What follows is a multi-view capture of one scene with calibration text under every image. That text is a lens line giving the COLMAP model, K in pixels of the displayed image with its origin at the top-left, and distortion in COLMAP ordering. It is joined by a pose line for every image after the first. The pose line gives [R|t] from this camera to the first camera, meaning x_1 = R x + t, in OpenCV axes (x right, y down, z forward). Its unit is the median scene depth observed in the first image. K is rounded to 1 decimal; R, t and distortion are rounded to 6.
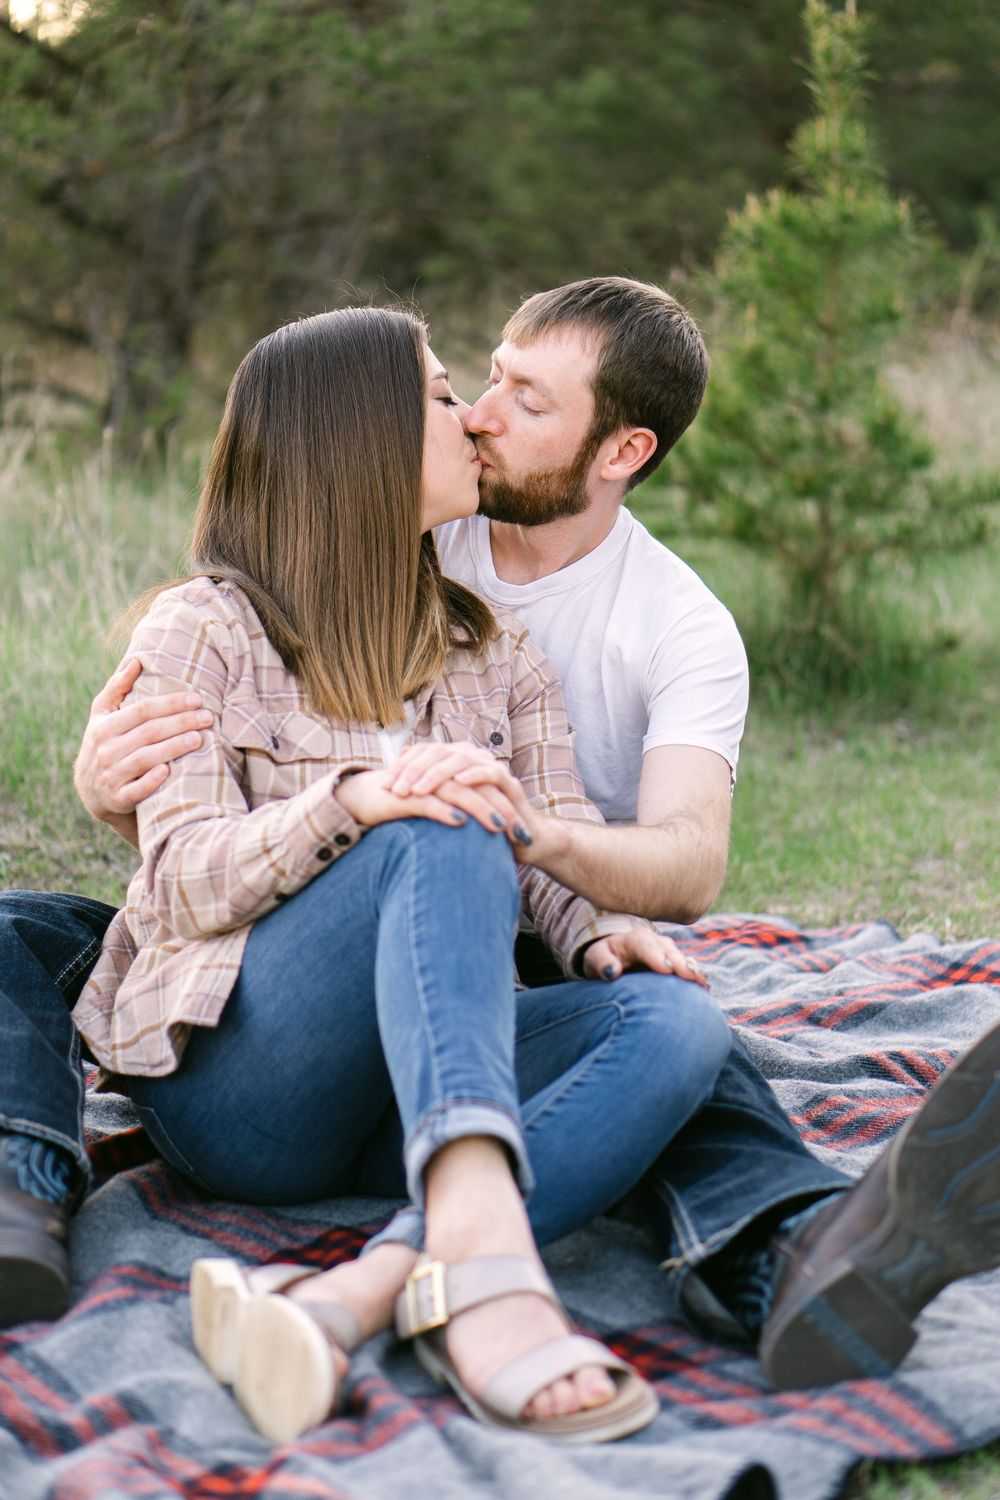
lens RADIAL K [[3332.4, 0, 500.0], [0, 3332.4, 750.0], [0, 0, 1]] dist [0.126115, -0.747783]
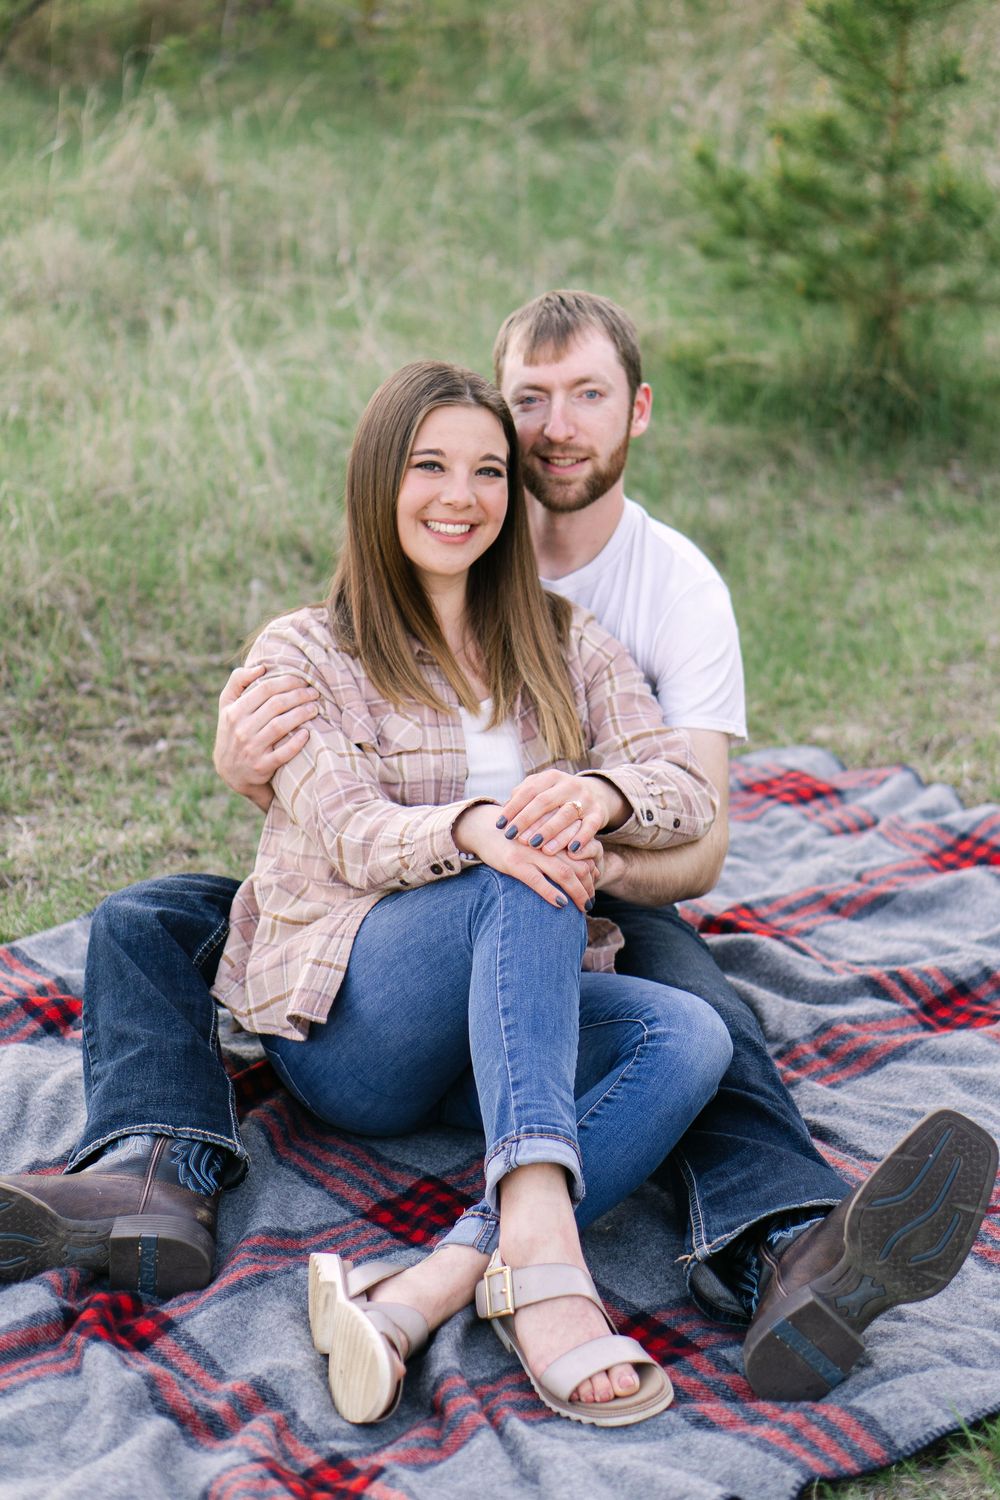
lens RADIAL K [[3332.4, 0, 500.0], [0, 3332.4, 750.0], [0, 0, 1]] dist [0.126115, -0.747783]
pose [[0.999330, 0.001828, -0.036546, 0.021956], [0.004569, 0.984701, 0.174194, -0.208020], [0.036305, -0.174244, 0.984033, -0.178305]]
